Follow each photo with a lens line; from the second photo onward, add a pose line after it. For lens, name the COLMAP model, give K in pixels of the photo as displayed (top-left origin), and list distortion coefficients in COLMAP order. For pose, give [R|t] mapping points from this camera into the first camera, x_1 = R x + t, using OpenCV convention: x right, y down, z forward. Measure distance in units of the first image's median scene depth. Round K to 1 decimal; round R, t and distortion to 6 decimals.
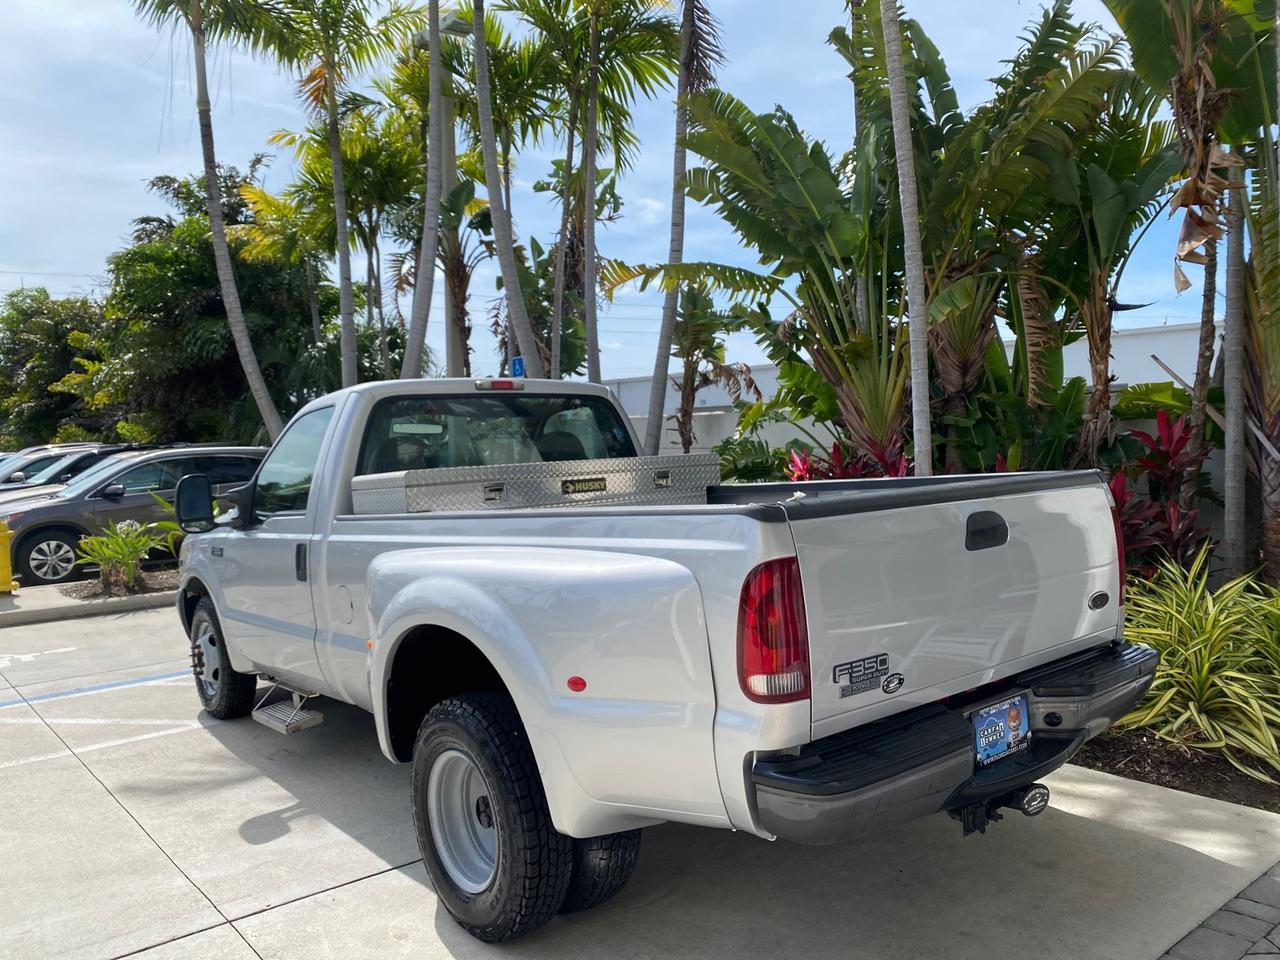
lens RADIAL K [[985.4, 0, 641.9], [0, 985.4, 477.1], [0, 0, 1]] dist [0.030652, -0.031320]
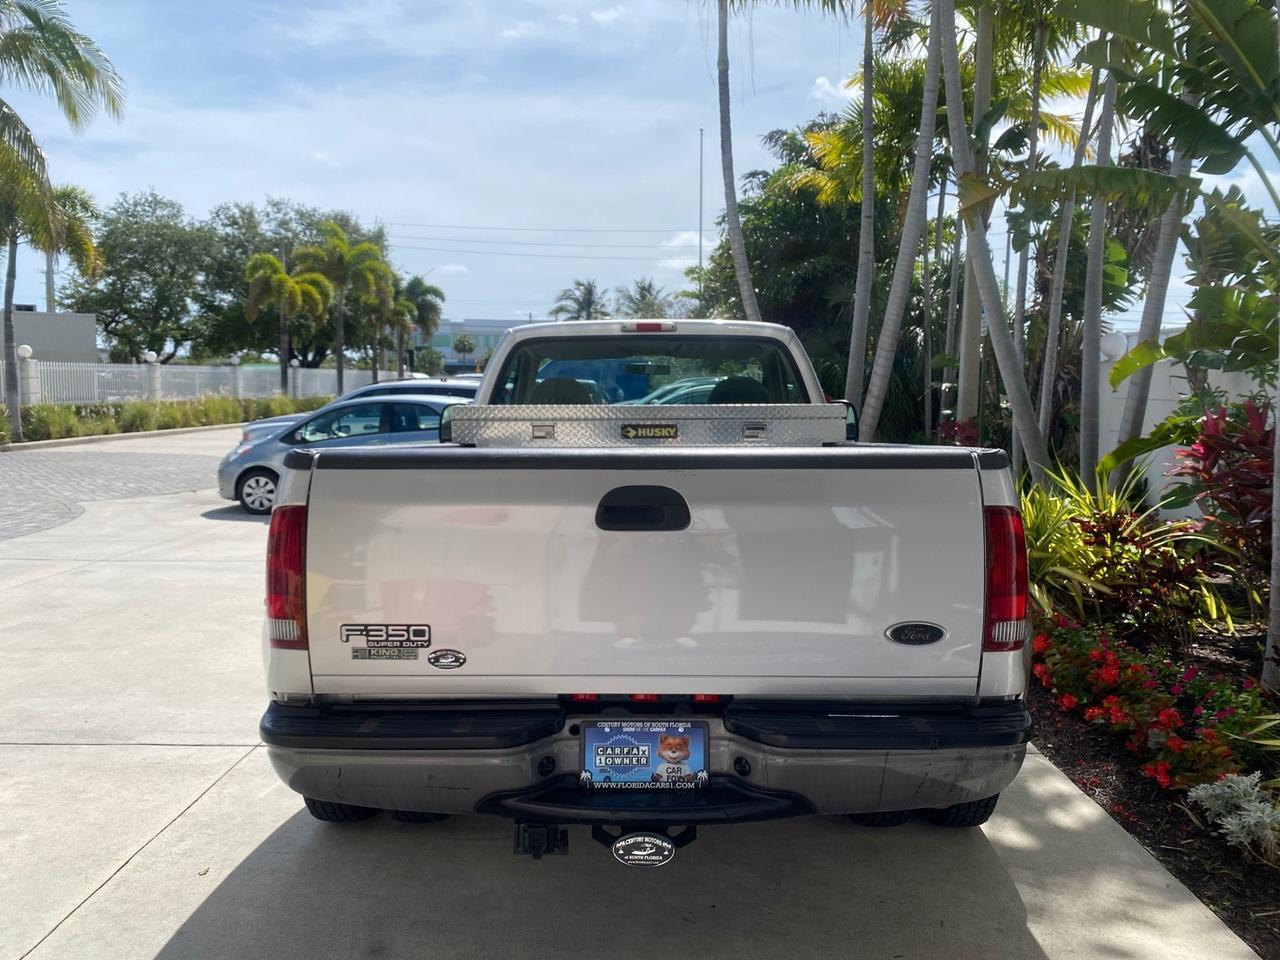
lens RADIAL K [[985.4, 0, 636.3], [0, 985.4, 480.0], [0, 0, 1]] dist [0.030652, -0.031320]
pose [[0.762239, 0.095243, -0.640250, 0.440619], [-0.054279, 0.995037, 0.083399, -0.018350], [0.645016, -0.028818, 0.763626, 0.199668]]
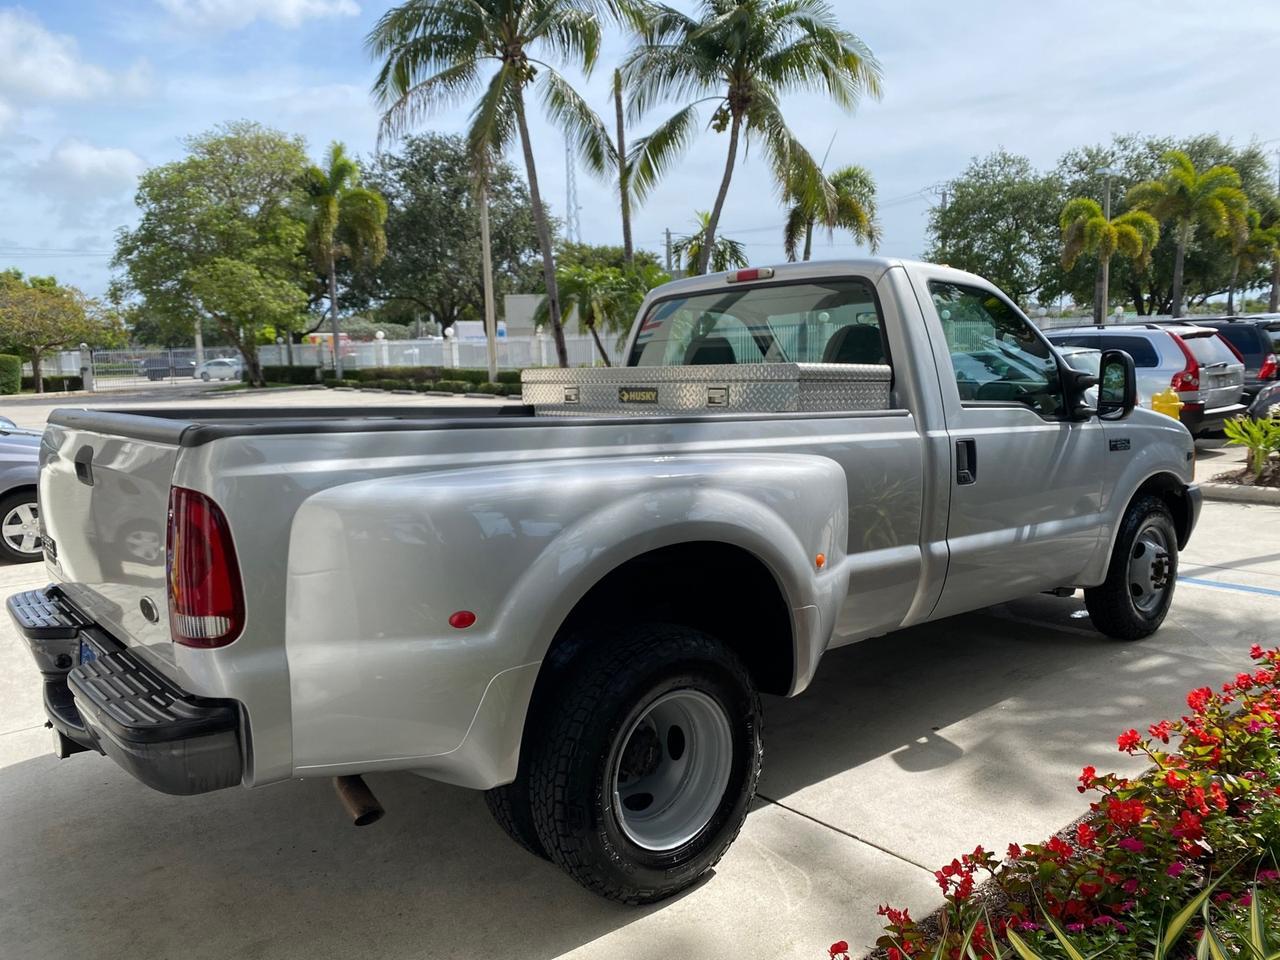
lens RADIAL K [[985.4, 0, 637.5], [0, 985.4, 462.0], [0, 0, 1]] dist [0.030652, -0.031320]
pose [[0.010467, 0.144515, -0.989447, 0.670939], [-0.011507, 0.989453, 0.144394, -0.048072], [0.999879, 0.009874, 0.012019, 0.784295]]
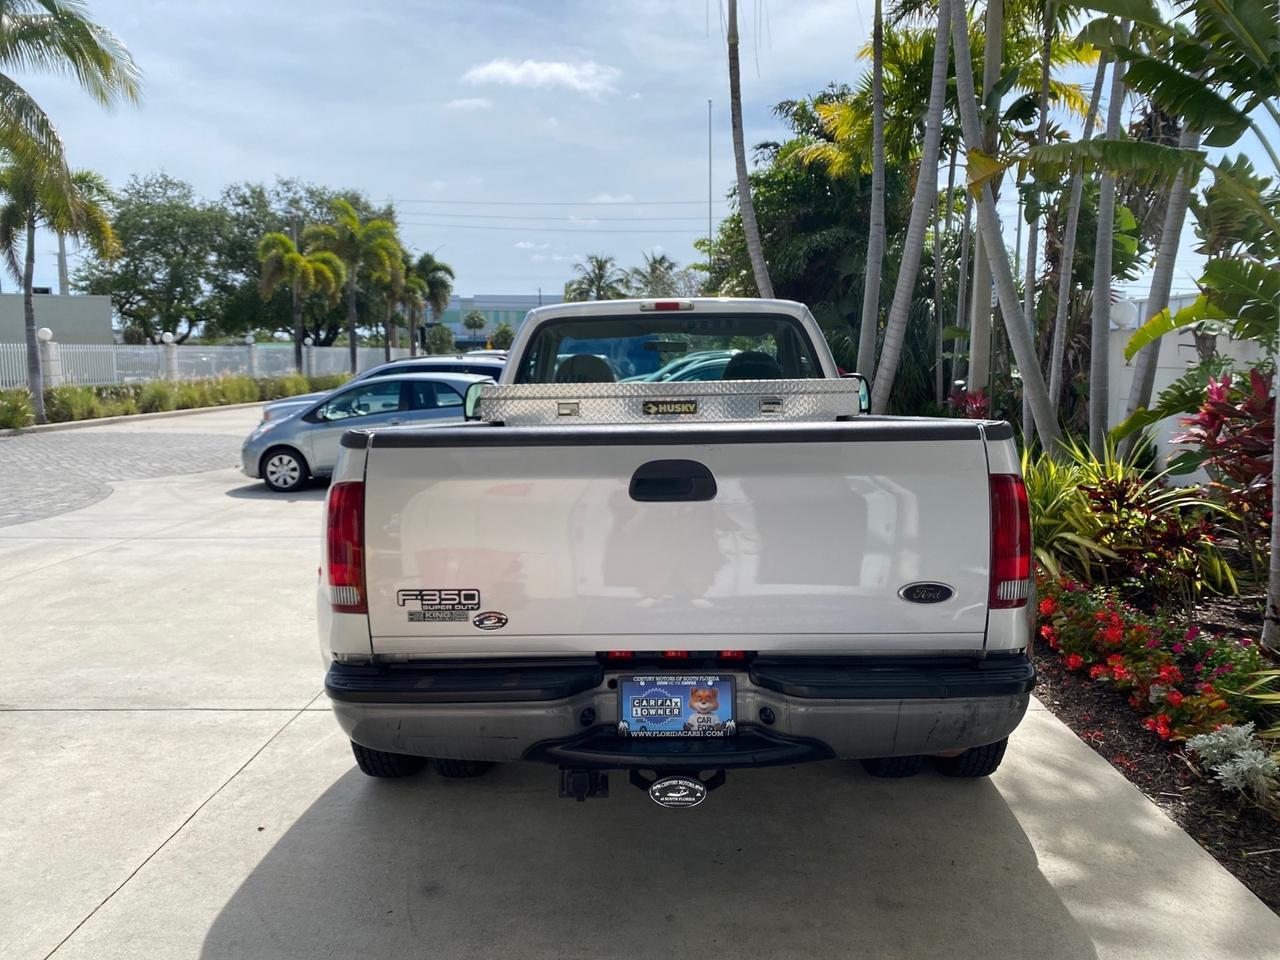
lens RADIAL K [[985.4, 0, 634.1], [0, 985.4, 475.3], [0, 0, 1]] dist [0.030652, -0.031320]
pose [[0.754490, 0.099855, -0.648671, 0.456638], [-0.040570, 0.993564, 0.105758, -0.021286], [0.655056, -0.053476, 0.753685, 0.167246]]
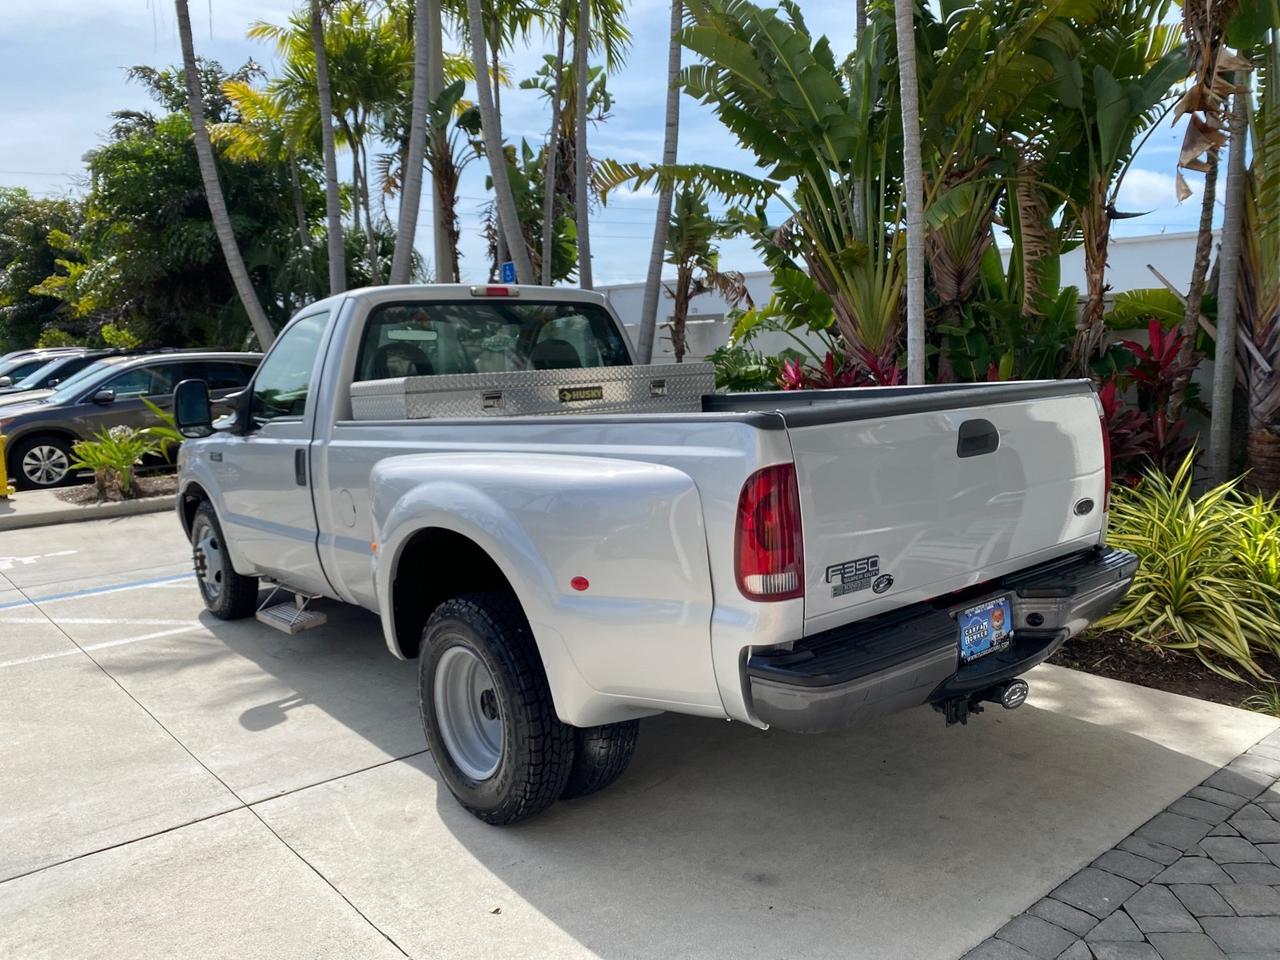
lens RADIAL K [[985.4, 0, 639.9], [0, 985.4, 476.5], [0, 0, 1]] dist [0.030652, -0.031320]
pose [[0.999952, 0.004482, 0.008731, -0.005434], [-0.005262, 0.995792, 0.091494, 0.000904], [-0.008285, -0.091535, 0.995767, -0.010845]]
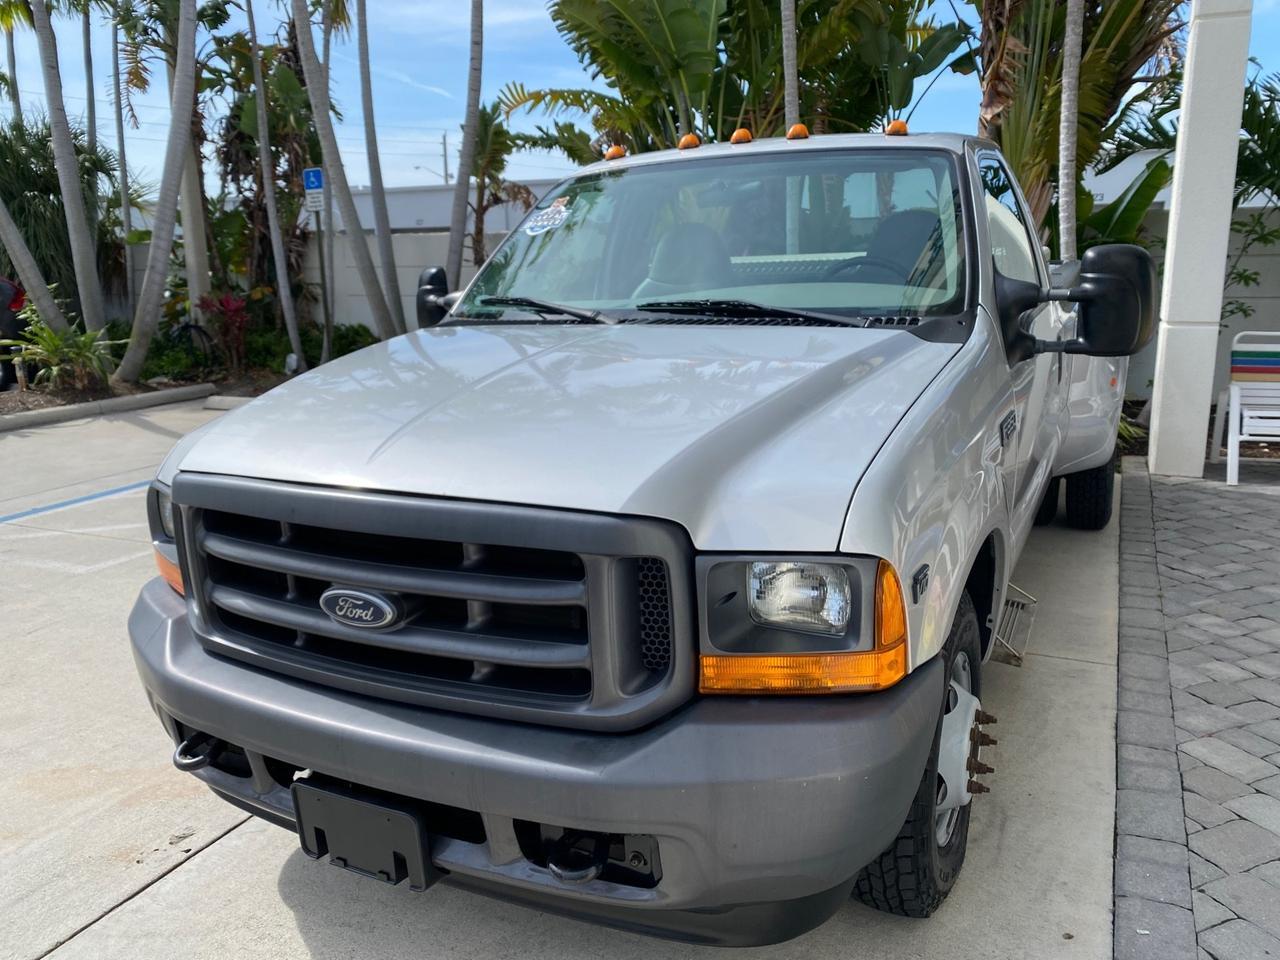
lens RADIAL K [[985.4, 0, 629.3], [0, 985.4, 474.7], [0, 0, 1]] dist [0.030652, -0.031320]
pose [[0.913882, -0.083589, 0.397282, -0.512494], [0.015191, 0.984929, 0.172289, 0.025703], [-0.405696, -0.151416, 0.901379, -0.137388]]
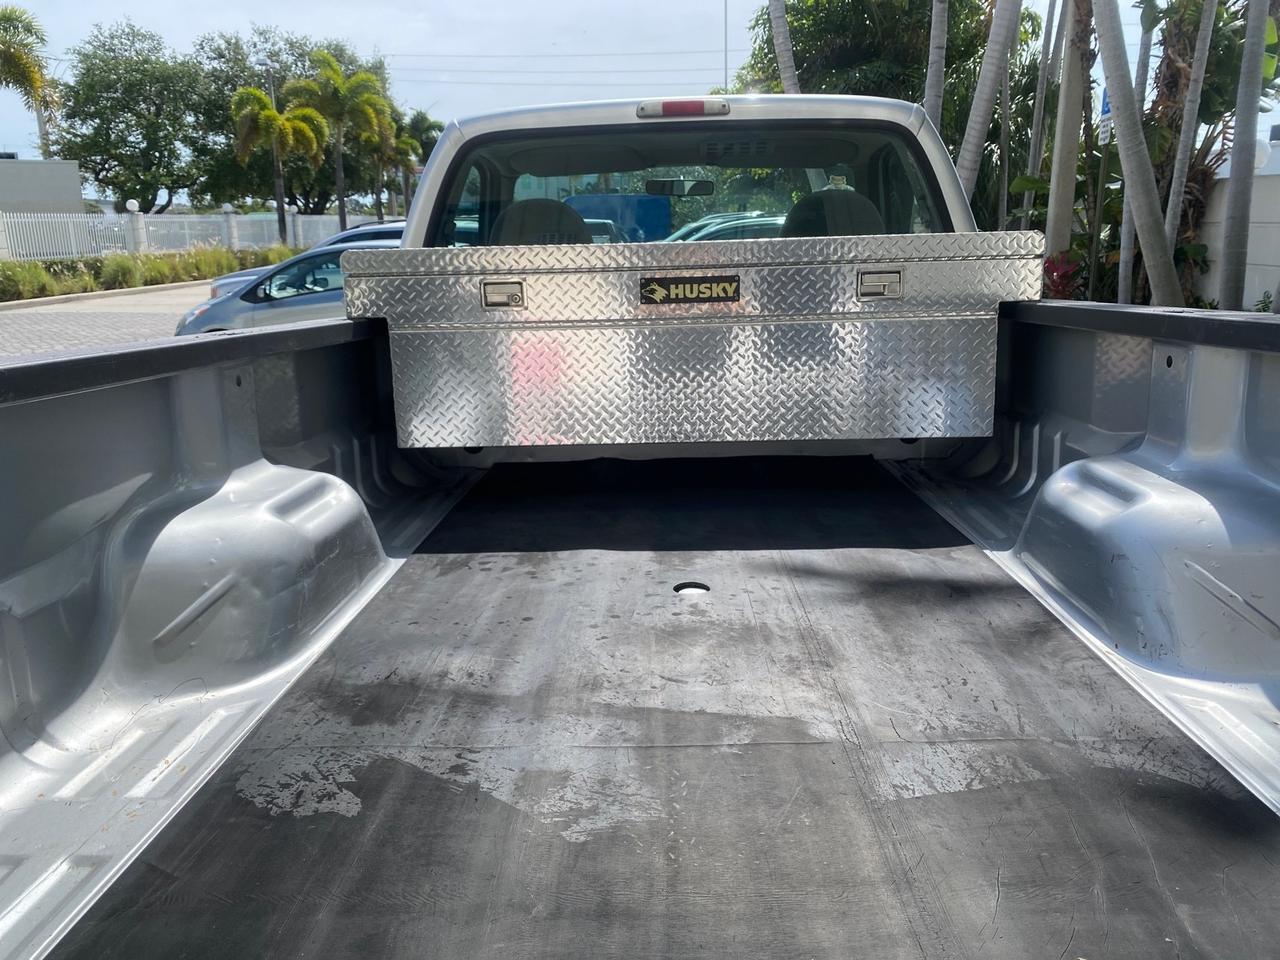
lens RADIAL K [[985.4, 0, 638.9], [0, 985.4, 467.9], [0, 0, 1]] dist [0.030652, -0.031320]
pose [[0.750744, 0.171907, -0.637834, 0.228160], [-0.030883, 0.973624, 0.226059, -0.013777], [0.659871, -0.150014, 0.736251, 0.445596]]
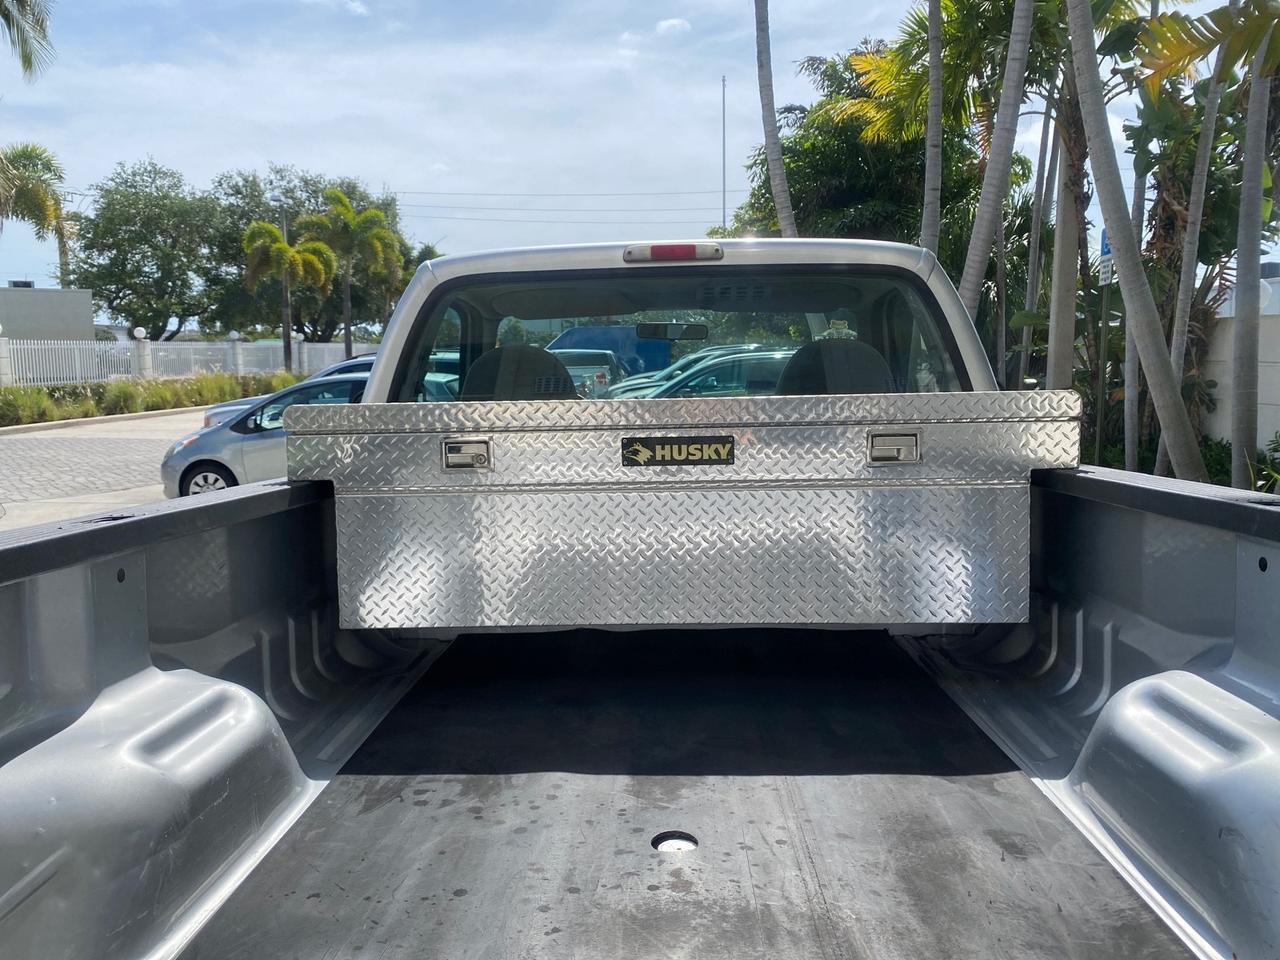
lens RADIAL K [[985.4, 0, 634.5], [0, 985.4, 472.4], [0, 0, 1]] dist [0.030652, -0.031320]
pose [[0.747079, 0.099868, -0.657190, 0.194354], [-0.038279, 0.993473, 0.107455, -0.024976], [0.663632, -0.055121, 0.746026, 0.494522]]
